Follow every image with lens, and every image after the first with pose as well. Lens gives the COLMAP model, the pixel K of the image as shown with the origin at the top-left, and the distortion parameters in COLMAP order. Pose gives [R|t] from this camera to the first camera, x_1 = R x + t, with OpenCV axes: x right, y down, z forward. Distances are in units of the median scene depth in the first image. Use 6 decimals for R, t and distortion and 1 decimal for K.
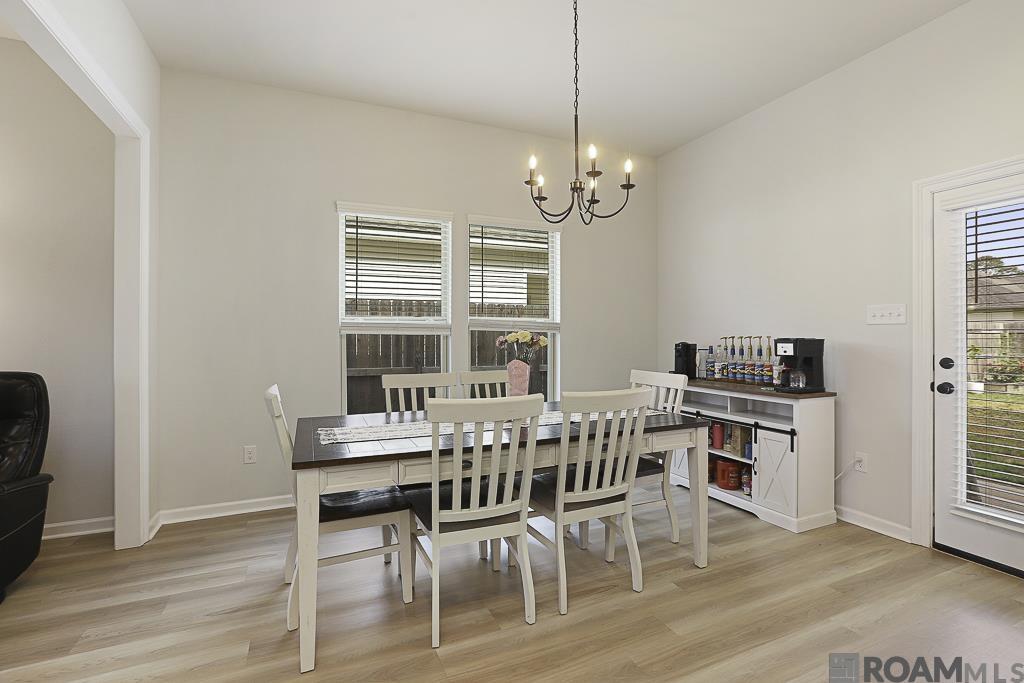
lens RADIAL K [[477.1, 0, 510.2], [0, 477.1, 329.7], [0, 0, 1]] dist [-0.050255, 0.027620]
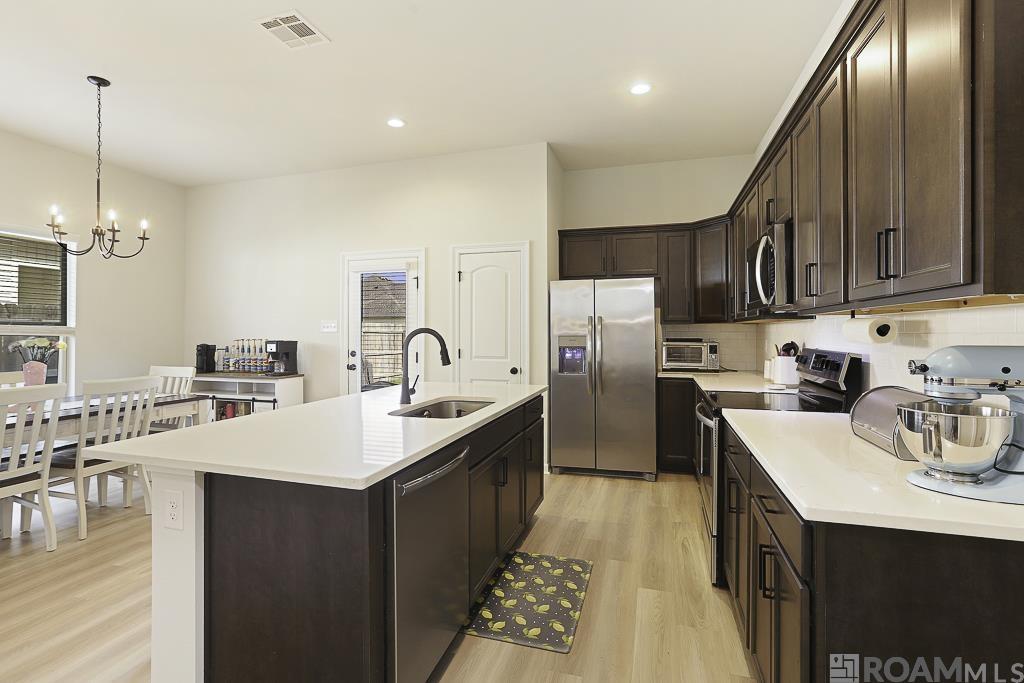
lens RADIAL K [[477.1, 0, 510.2], [0, 477.1, 329.7], [0, 0, 1]] dist [-0.050255, 0.027620]
pose [[0.648036, 0.006613, 0.761581, -0.085446], [-0.008002, 0.999966, -0.001874, -0.020986], [-0.761567, -0.004880, 0.648067, -0.596086]]
